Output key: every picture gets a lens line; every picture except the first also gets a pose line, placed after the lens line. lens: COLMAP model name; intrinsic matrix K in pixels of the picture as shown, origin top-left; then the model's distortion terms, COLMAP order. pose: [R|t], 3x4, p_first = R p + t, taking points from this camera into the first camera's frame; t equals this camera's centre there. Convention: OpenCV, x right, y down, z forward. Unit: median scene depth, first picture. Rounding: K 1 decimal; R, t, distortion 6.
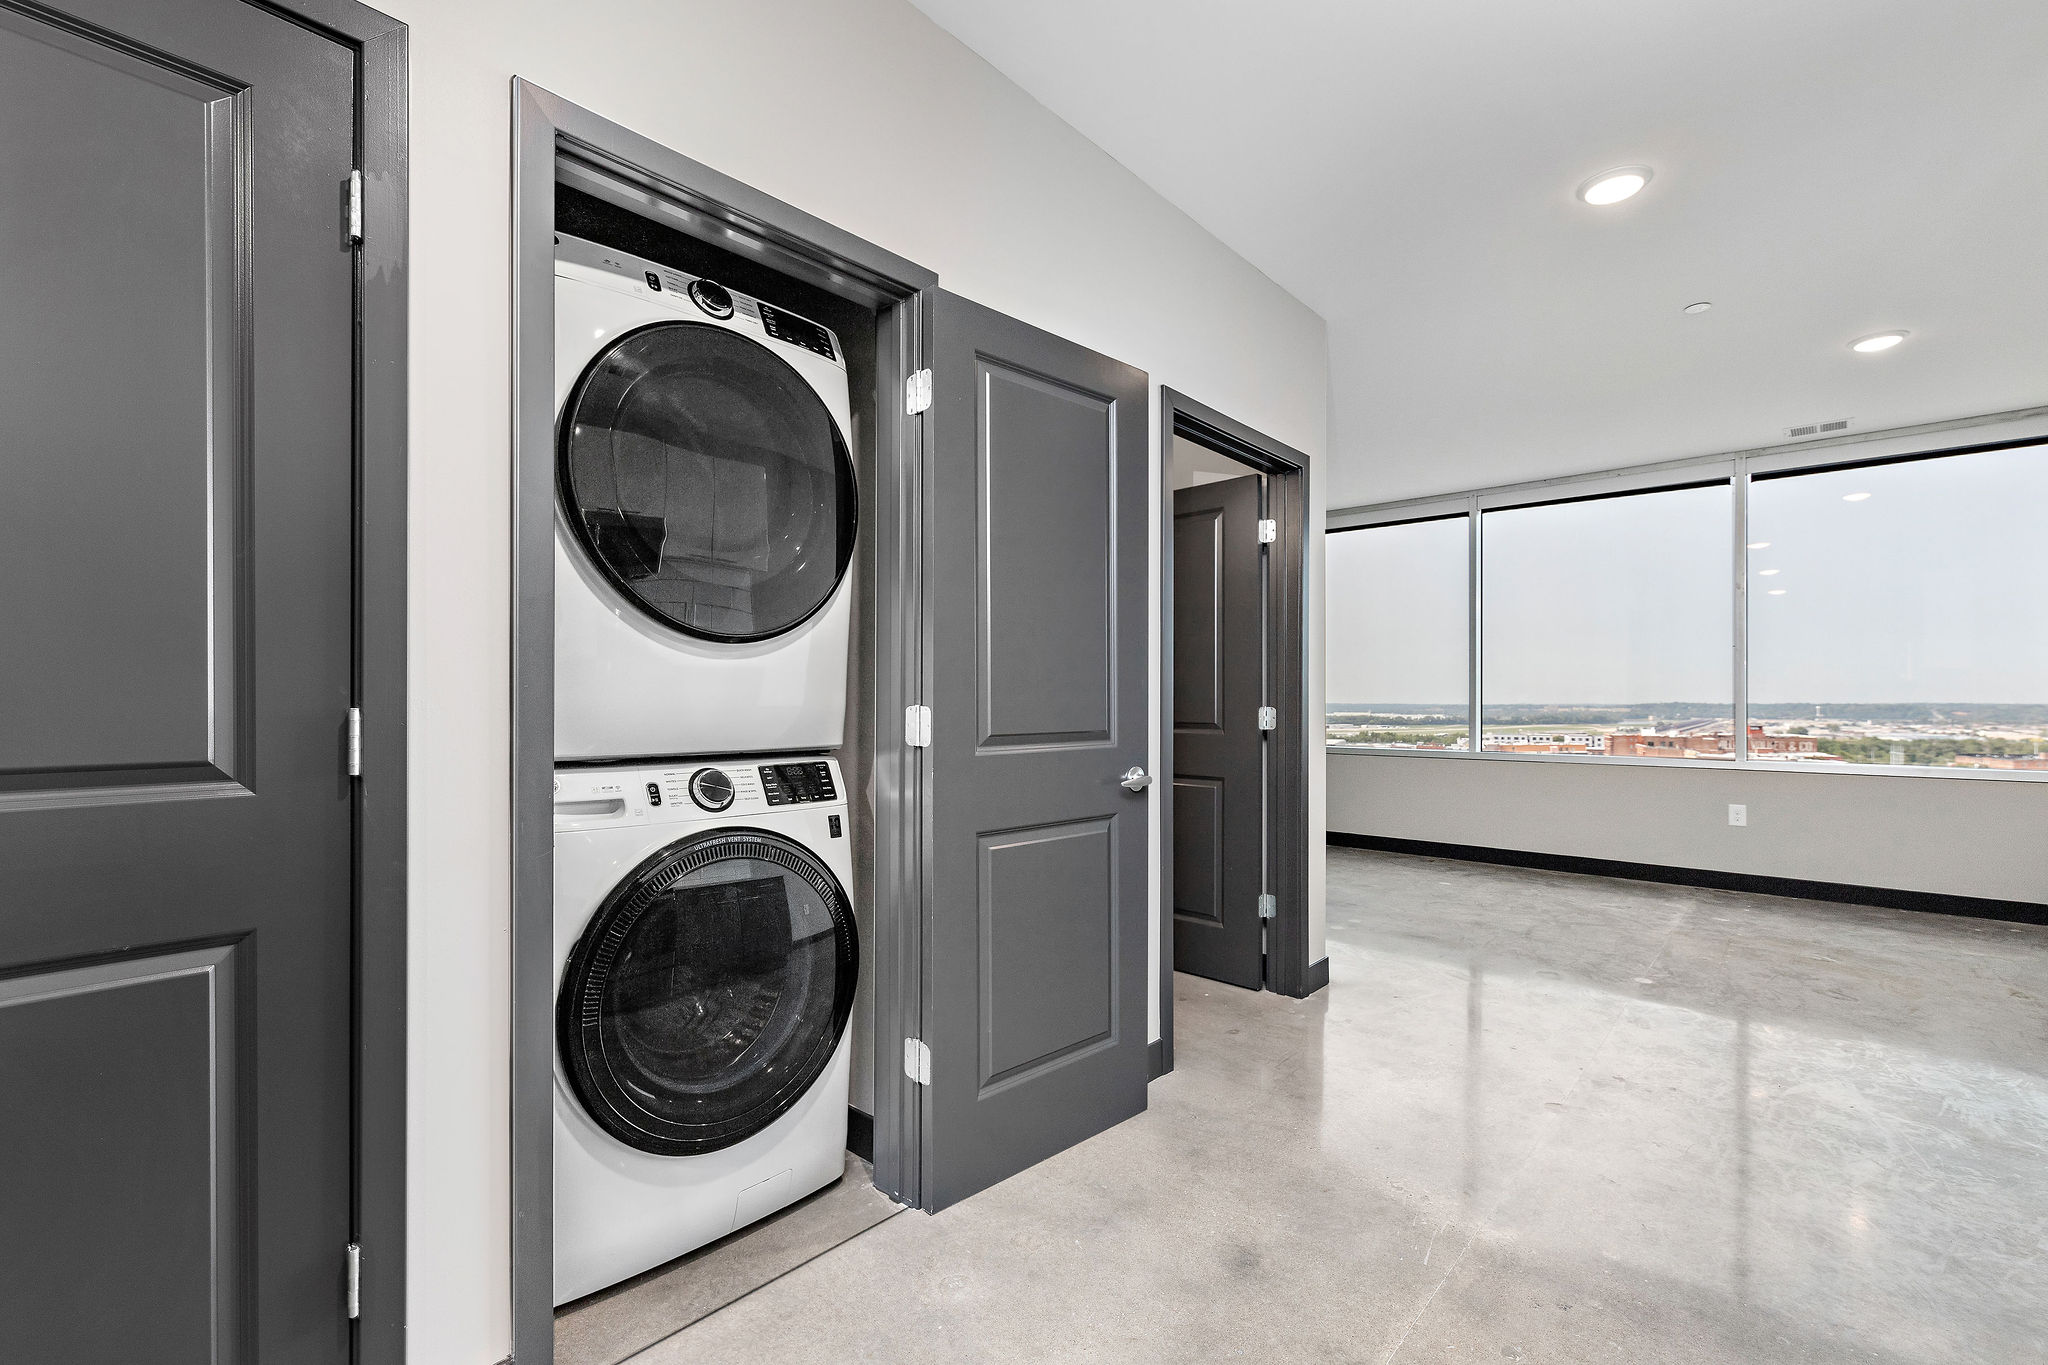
lens RADIAL K [[873.4, 0, 1024.0], [0, 873.4, 682.5], [0, 0, 1]] dist [0.006843, 0.000017]
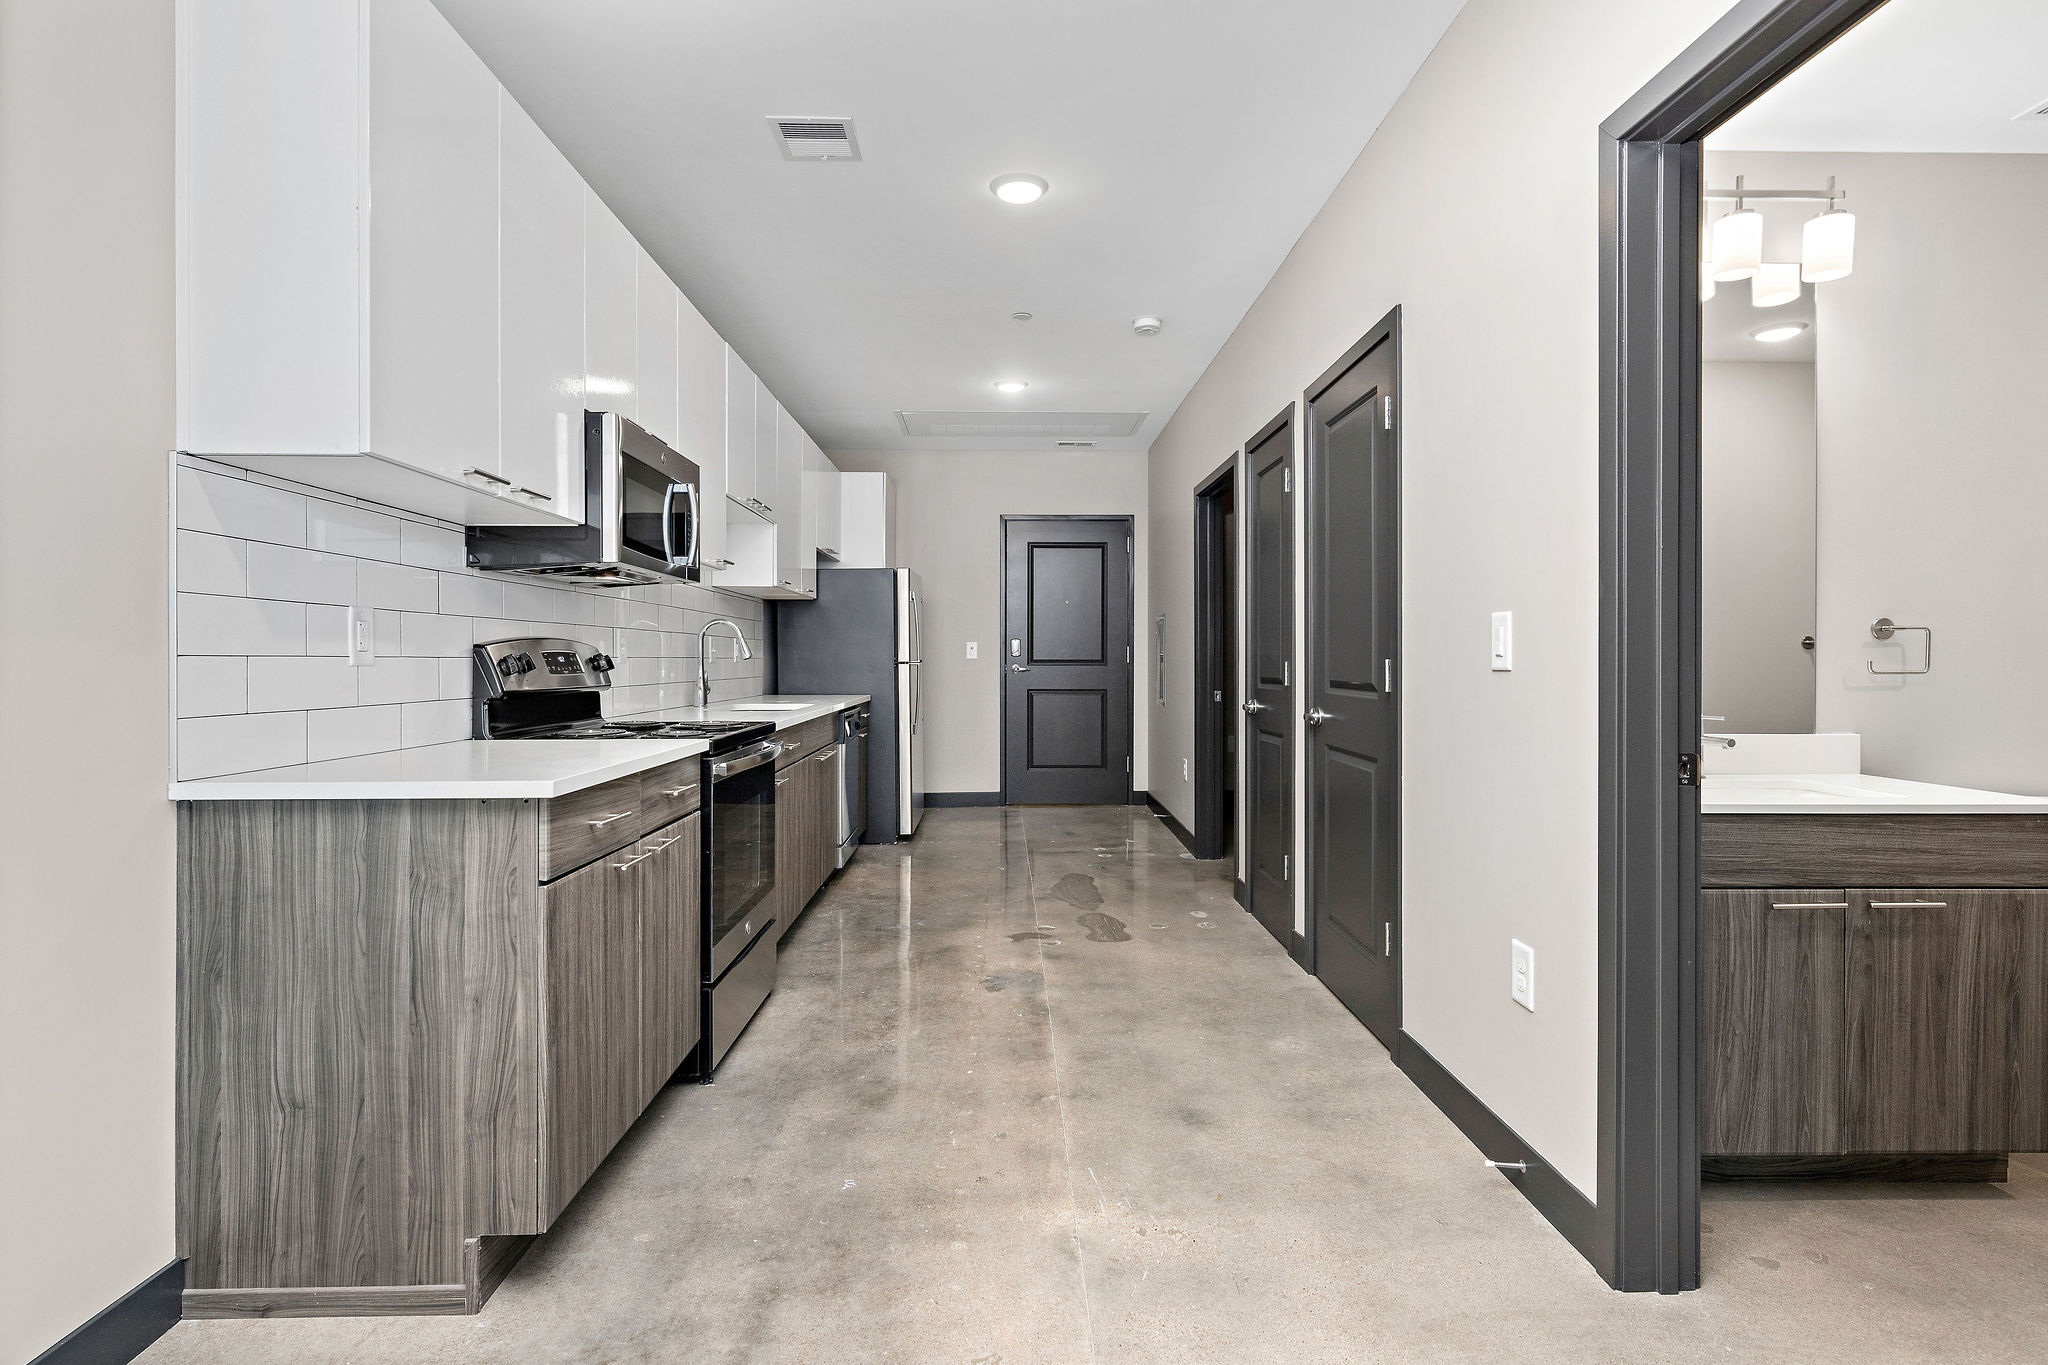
lens RADIAL K [[1009.0, 0, 1021.5], [0, 1009.0, 658.8], [0, 0, 1]] dist [-0.000392, -0.000045]
pose [[-0.708841, -0.001206, -0.705367, 1.398418], [0.001173, 0.999995, -0.002888, 0.045024], [0.705368, -0.002875, -0.708836, 1.832397]]
